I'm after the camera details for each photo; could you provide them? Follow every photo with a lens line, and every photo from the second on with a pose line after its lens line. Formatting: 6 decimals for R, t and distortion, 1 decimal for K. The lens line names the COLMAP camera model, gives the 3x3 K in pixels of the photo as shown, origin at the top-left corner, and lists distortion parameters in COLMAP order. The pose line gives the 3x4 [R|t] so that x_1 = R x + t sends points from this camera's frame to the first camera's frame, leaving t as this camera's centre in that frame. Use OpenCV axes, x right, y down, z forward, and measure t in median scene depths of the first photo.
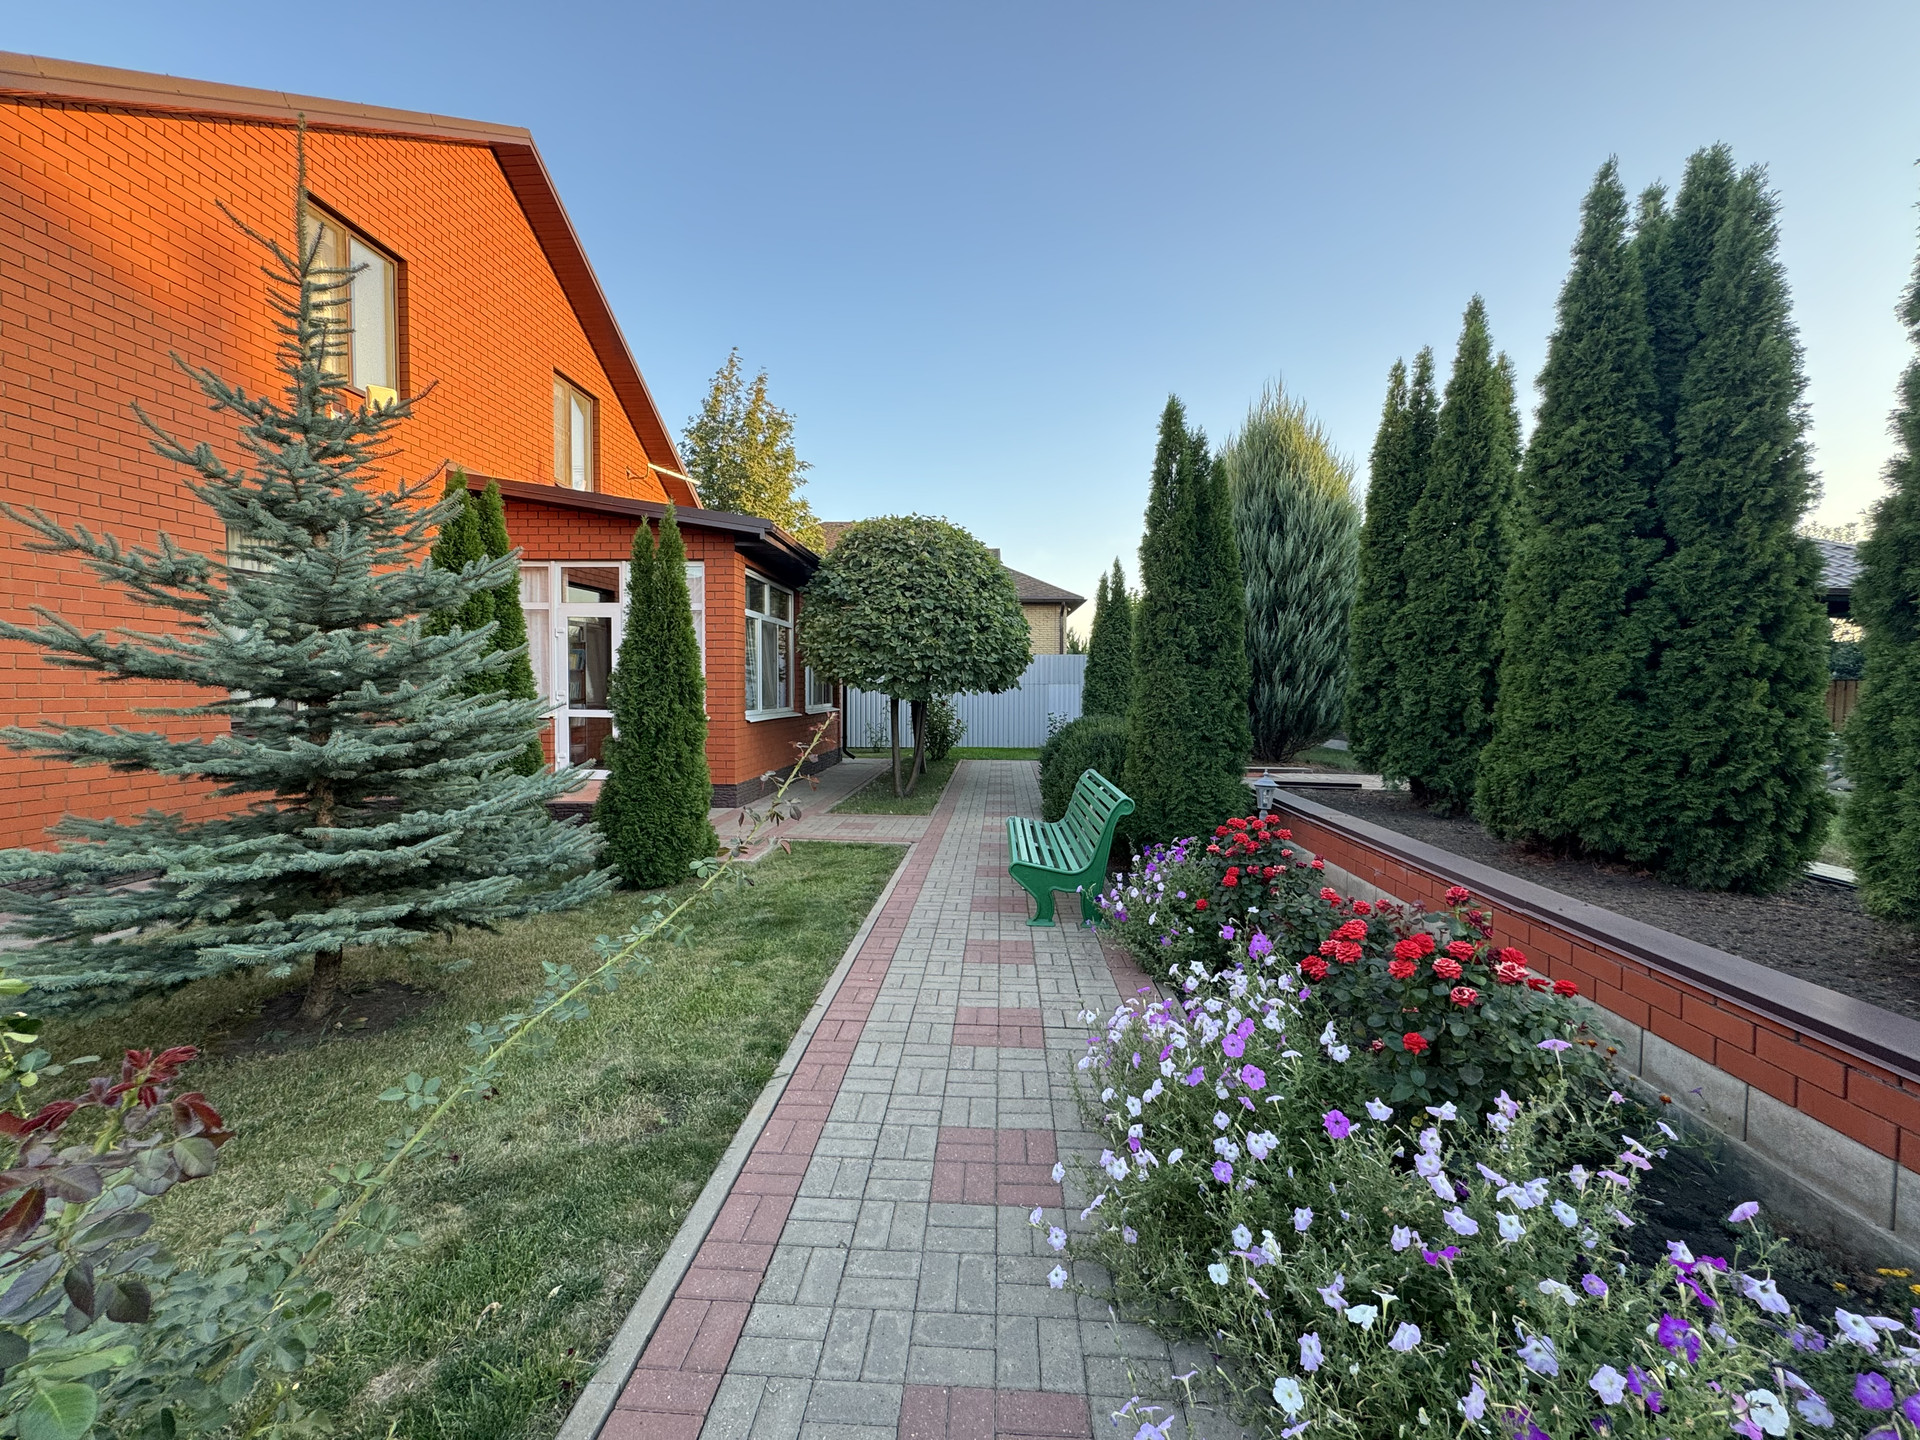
lens RADIAL K [[768.1, 0, 960.1], [0, 768.1, 720.5], [0, 0, 1]] dist [-0.004372, 0.001063]
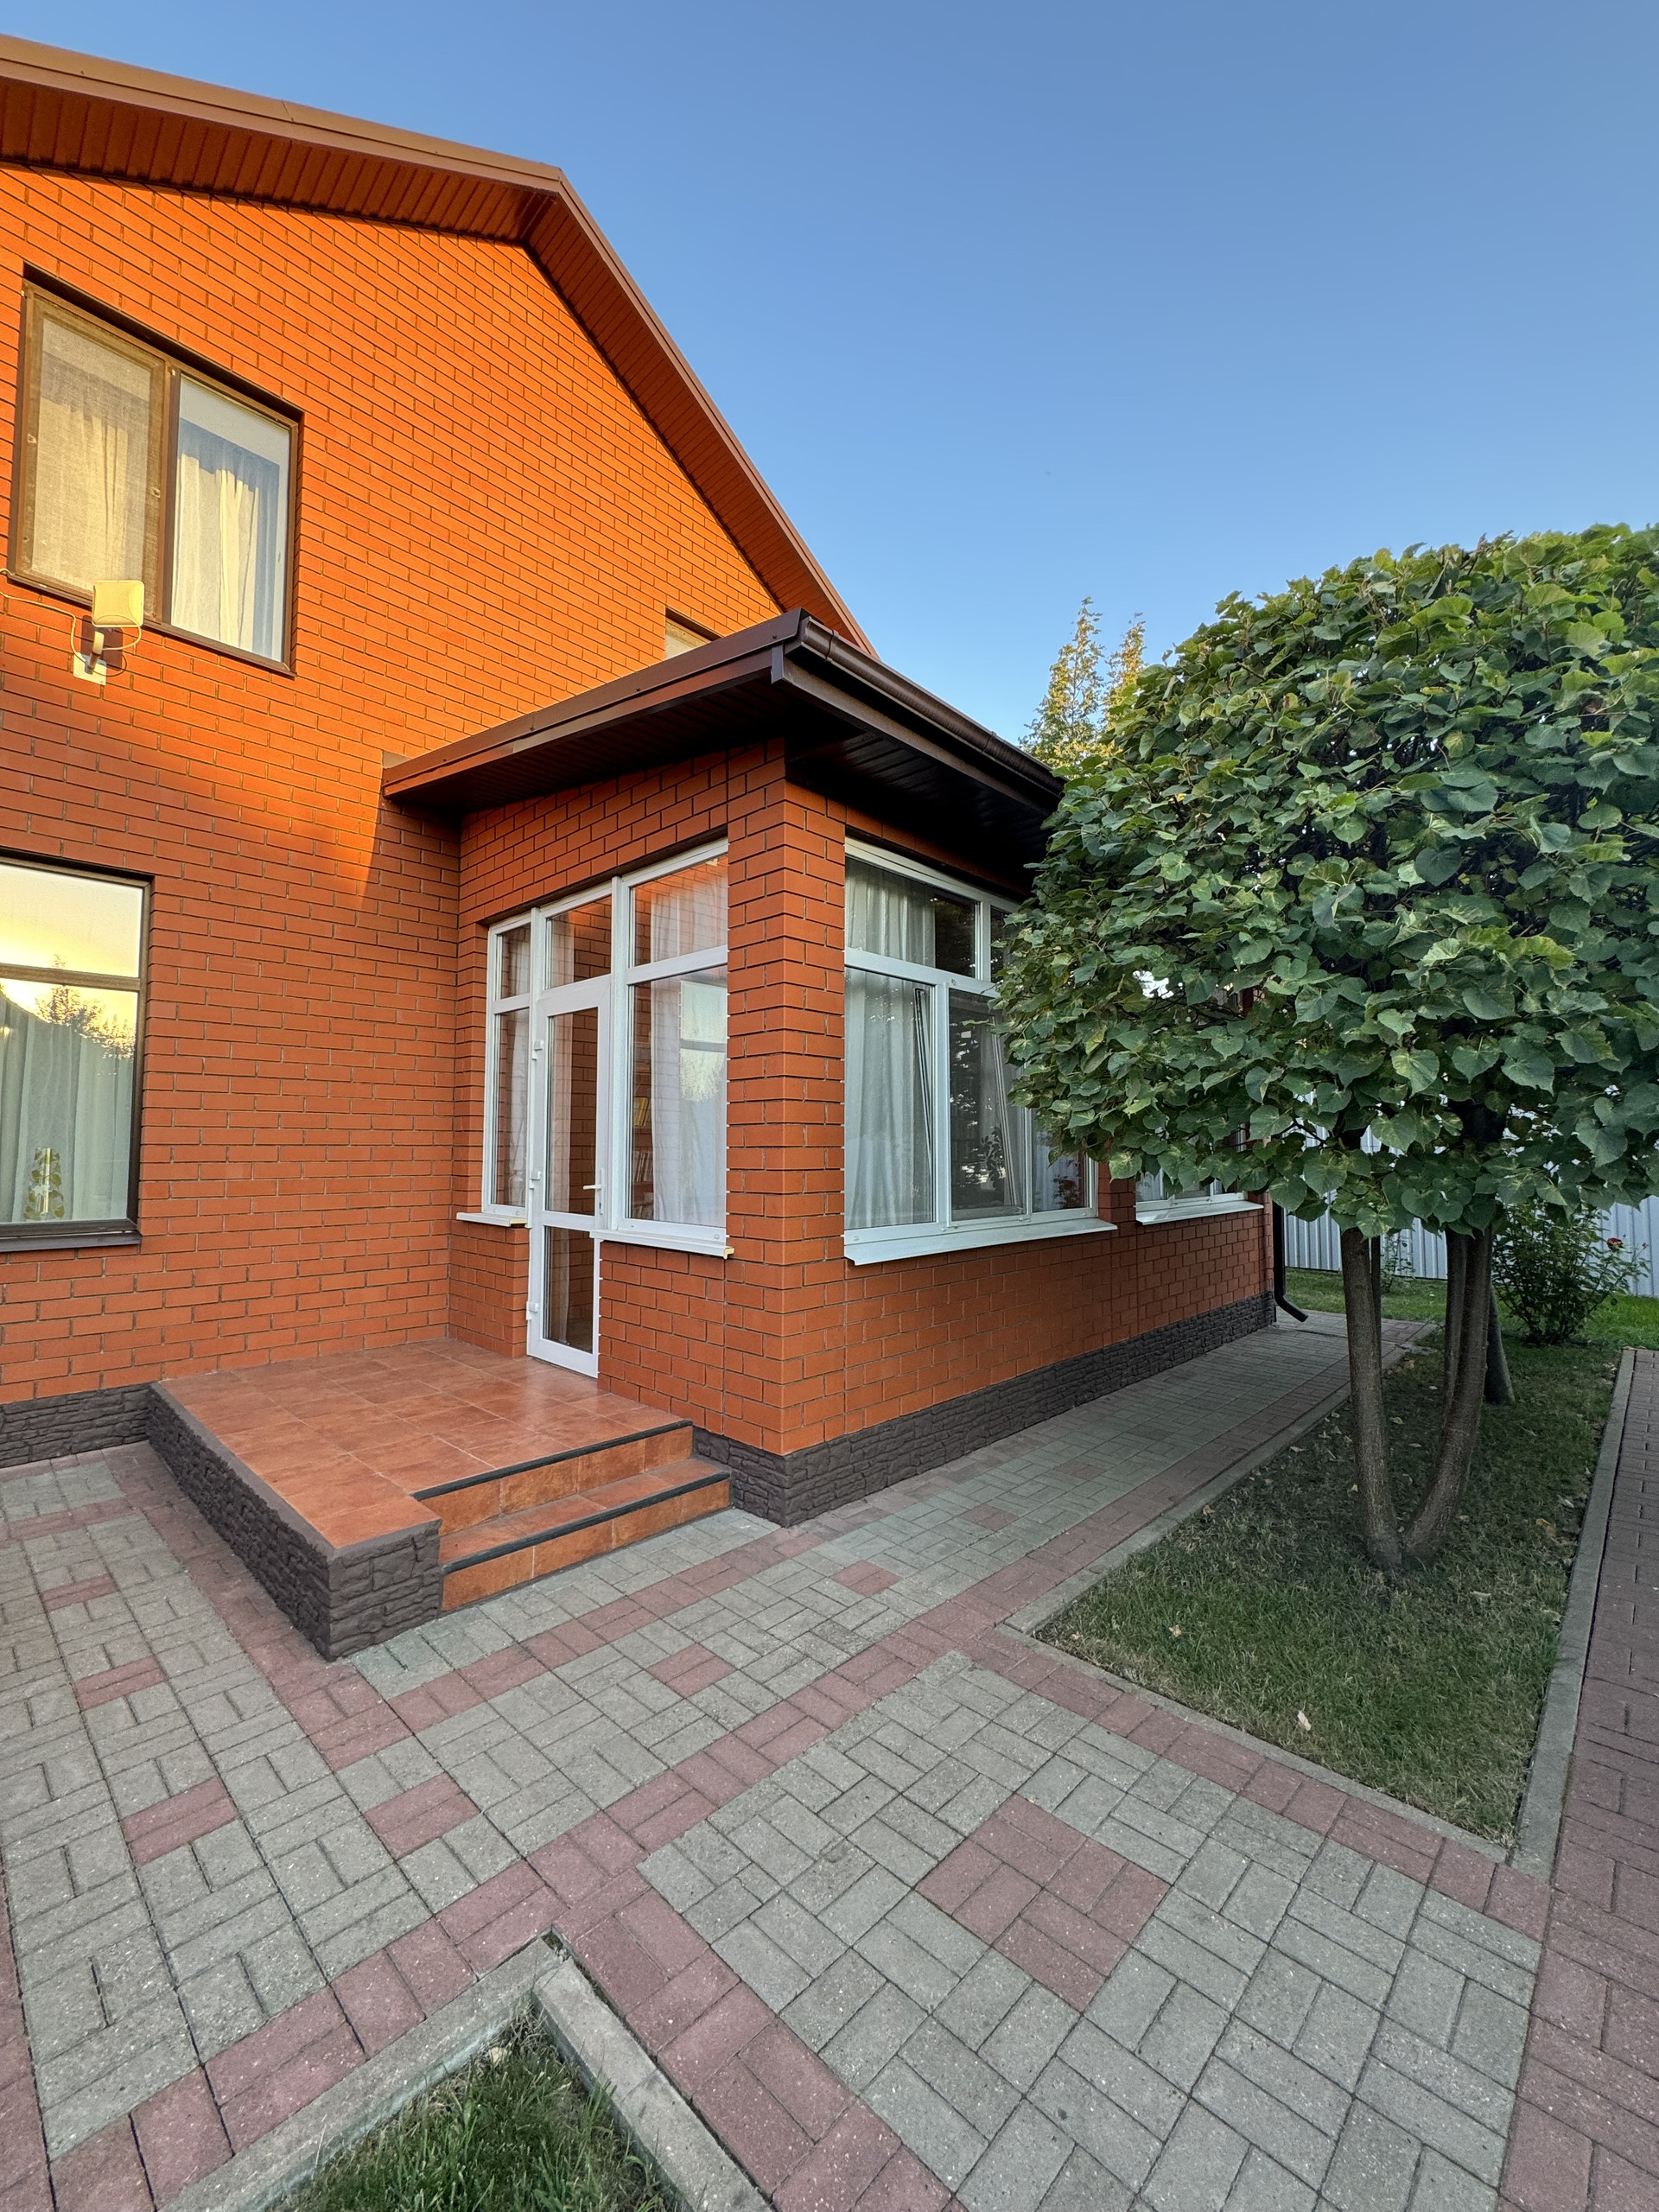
lens RADIAL K [[884.9, 0, 826.0], [0, 884.9, 1106.4], [0, 0, 1]] dist [-0.004372, 0.001063]
pose [[0.758681, -0.036863, -0.650419, -0.019132], [-0.024480, 0.996079, -0.085009, -0.035185], [0.651002, 0.080417, 0.754804, 0.687908]]
